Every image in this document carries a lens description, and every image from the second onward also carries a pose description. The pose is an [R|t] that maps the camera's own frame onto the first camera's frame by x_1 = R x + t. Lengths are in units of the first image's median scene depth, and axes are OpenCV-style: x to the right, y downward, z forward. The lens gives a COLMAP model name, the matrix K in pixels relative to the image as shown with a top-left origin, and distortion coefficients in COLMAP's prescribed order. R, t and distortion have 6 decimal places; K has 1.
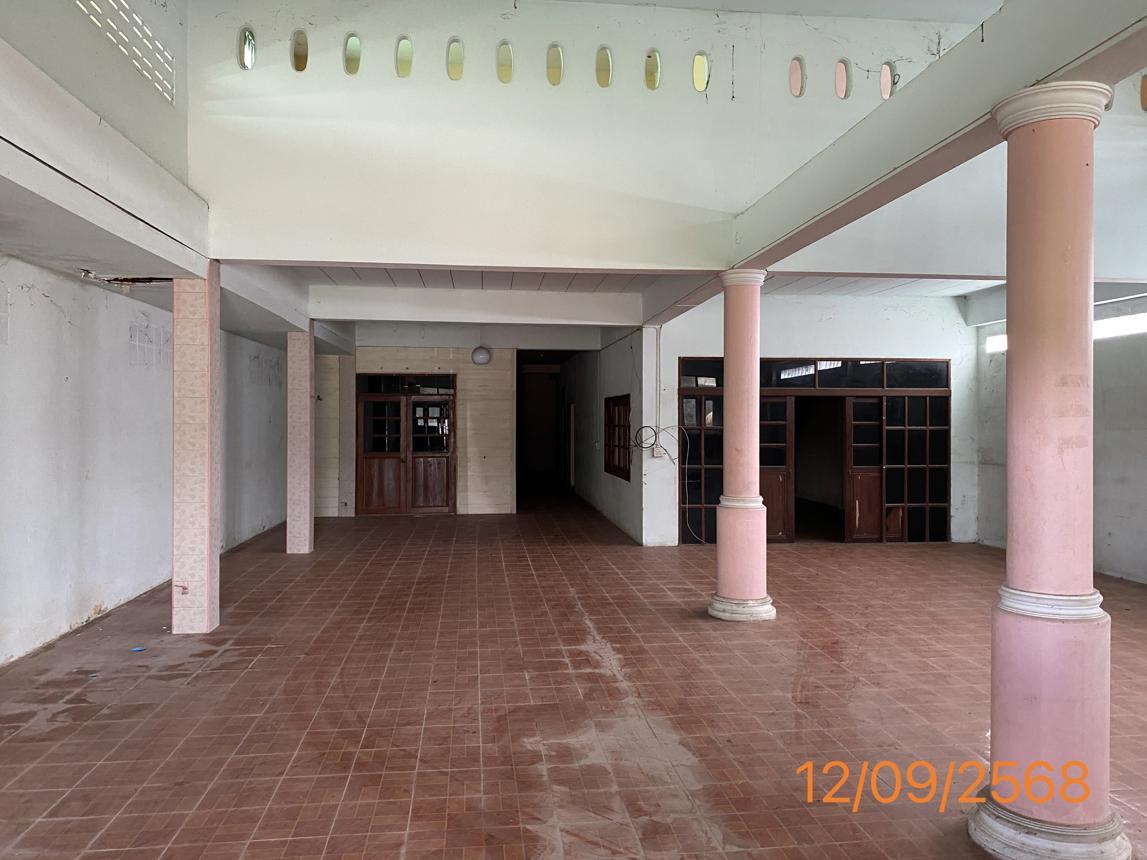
lens RADIAL K [[866.7, 0, 574.4], [0, 866.7, 425.4], [0, 0, 1]] dist [-0.001938, -0.012133]
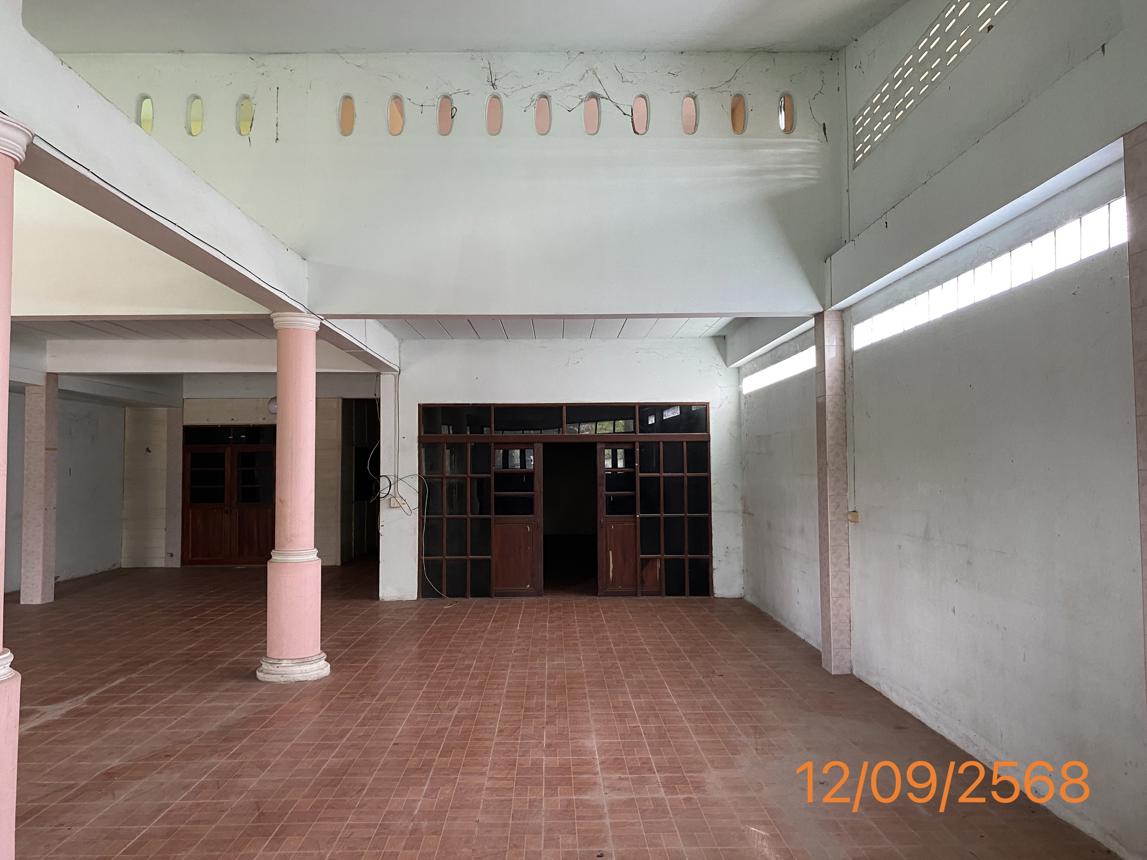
lens RADIAL K [[866.7, 0, 572.7], [0, 866.7, 435.0], [0, 0, 1]] dist [-0.001938, -0.012133]
pose [[0.995555, -0.012677, -0.093323, 0.376037], [0.008532, 0.998965, -0.044681, 0.000763], [0.093793, 0.043687, 0.994633, 0.045924]]
